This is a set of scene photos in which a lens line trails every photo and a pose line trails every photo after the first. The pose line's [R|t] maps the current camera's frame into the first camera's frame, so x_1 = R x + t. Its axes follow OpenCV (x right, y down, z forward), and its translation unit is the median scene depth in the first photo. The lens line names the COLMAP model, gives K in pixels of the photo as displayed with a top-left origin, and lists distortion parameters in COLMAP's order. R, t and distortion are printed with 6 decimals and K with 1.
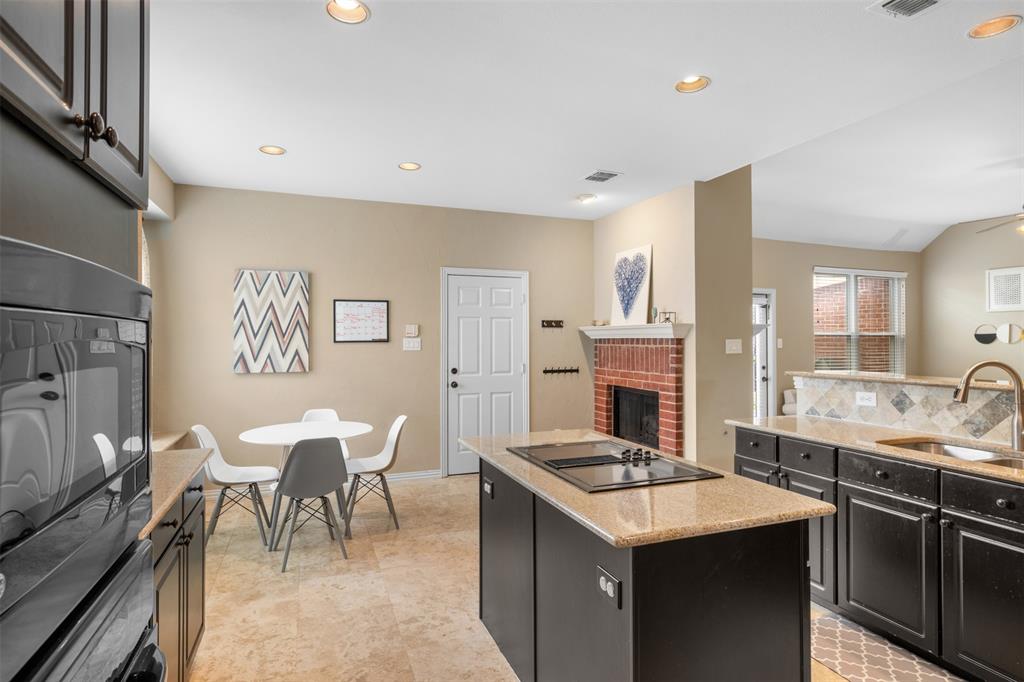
lens RADIAL K [[542.8, 0, 512.5], [0, 542.8, 337.3], [0, 0, 1]] dist [-0.000803, -0.000617]
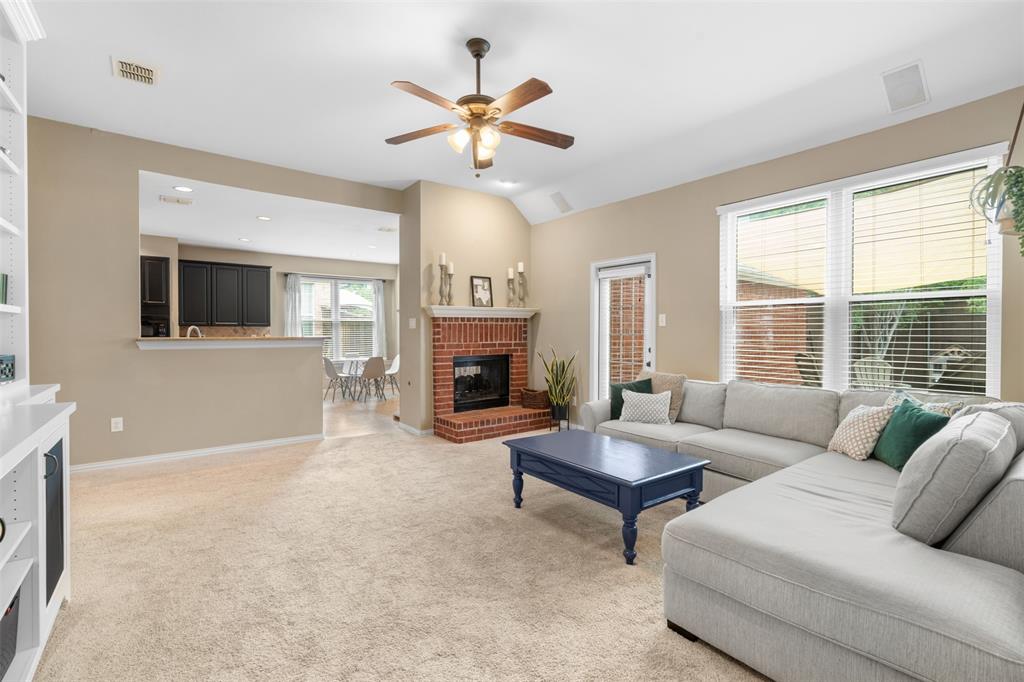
lens RADIAL K [[464.2, 0, 511.7], [0, 464.2, 333.8], [0, 0, 1]] dist [-0.004245, 0.000195]
pose [[0.262619, 0.004979, -0.964887, 1.482337], [0.012554, 0.999884, 0.008577, 0.030717], [0.964818, -0.014366, 0.262526, 0.833234]]
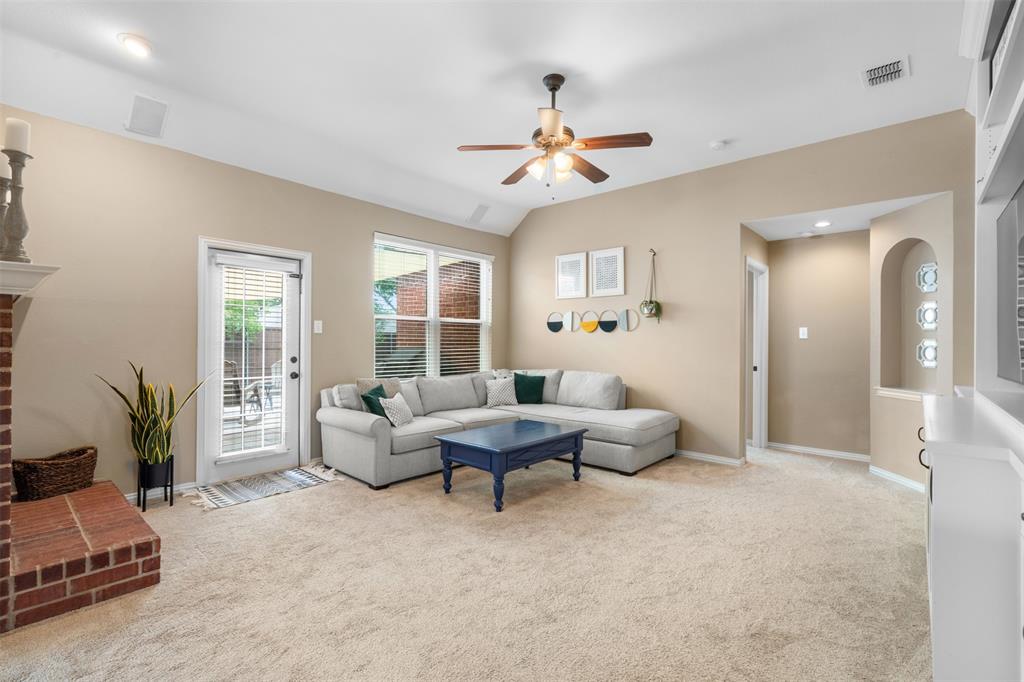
lens RADIAL K [[464.2, 0, 511.3], [0, 464.2, 338.8], [0, 0, 1]] dist [-0.004245, 0.000195]
pose [[0.884621, 0.007936, 0.466244, 0.586697], [-0.010147, 0.999946, 0.002232, 0.032071], [-0.466201, -0.006706, 0.884654, 0.425667]]
